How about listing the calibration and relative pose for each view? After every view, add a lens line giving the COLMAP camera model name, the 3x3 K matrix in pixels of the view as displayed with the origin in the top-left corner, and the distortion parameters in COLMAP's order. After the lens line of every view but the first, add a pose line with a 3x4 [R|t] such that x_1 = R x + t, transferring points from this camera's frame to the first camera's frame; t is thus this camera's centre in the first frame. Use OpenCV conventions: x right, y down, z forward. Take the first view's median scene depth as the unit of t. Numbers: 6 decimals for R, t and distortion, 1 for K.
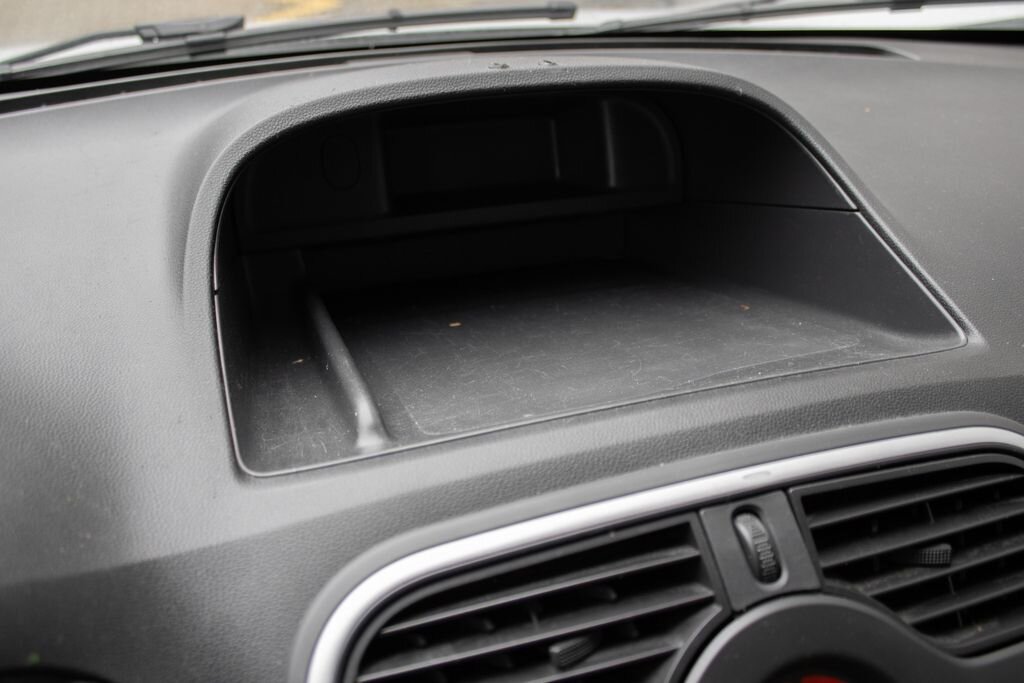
lens RADIAL K [[1037.3, 0, 518.0], [0, 1037.3, 338.5], [0, 0, 1]] dist [-0.101053, 0.000000]
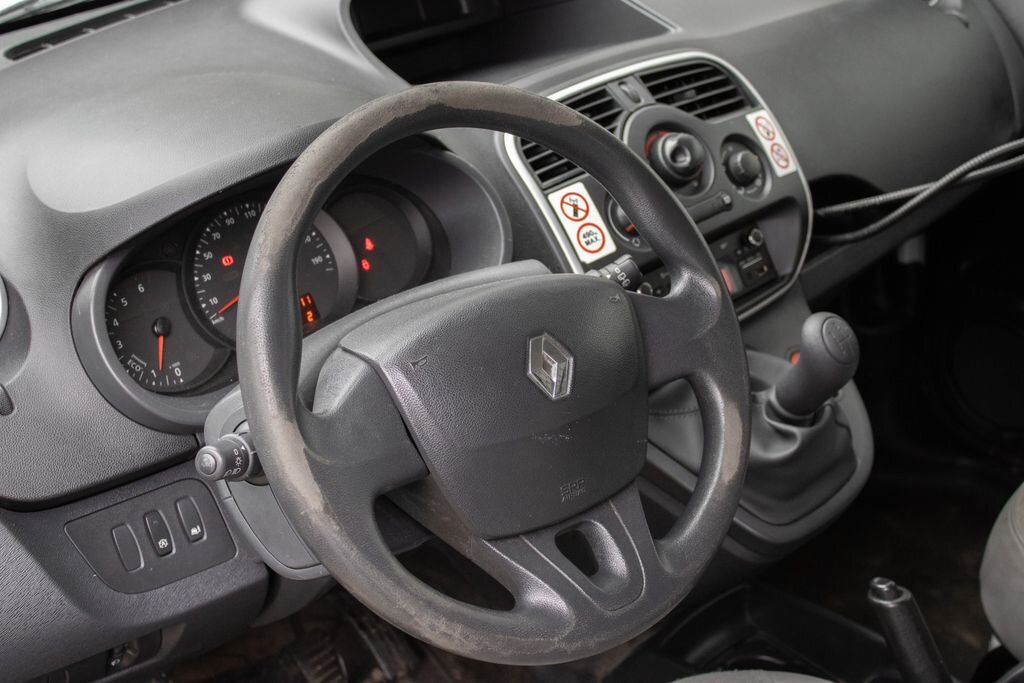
lens RADIAL K [[1472.7, 0, 511.9], [0, 1472.7, 346.6], [0, 0, 1]] dist [-0.013521, 0.000000]
pose [[0.909876, -0.225756, 0.348081, -1.503244], [0.237787, 0.971281, 0.008376, 0.724539], [-0.339975, 0.075148, 0.937427, -2.393031]]
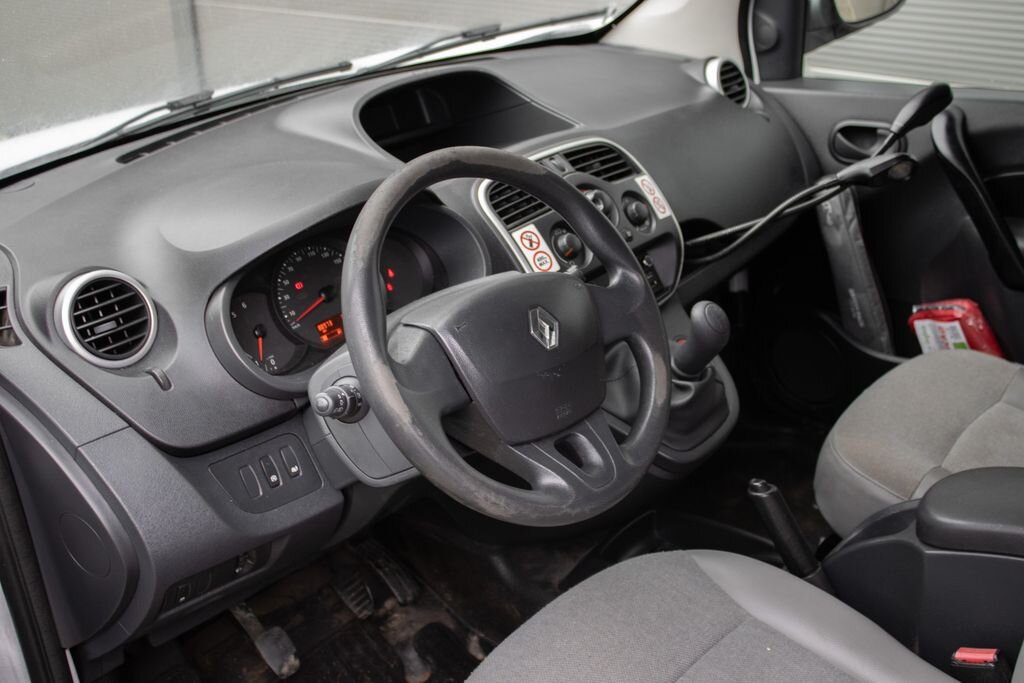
lens RADIAL K [[1147.8, 0, 516.4], [0, 1147.8, 339.8], [0, 0, 1]] dist [-0.074904, 0.000000]
pose [[0.855327, -0.256561, 0.450103, -1.990792], [0.300715, 0.953301, -0.028061, 0.891399], [-0.421884, 0.159354, 0.892536, -2.655184]]
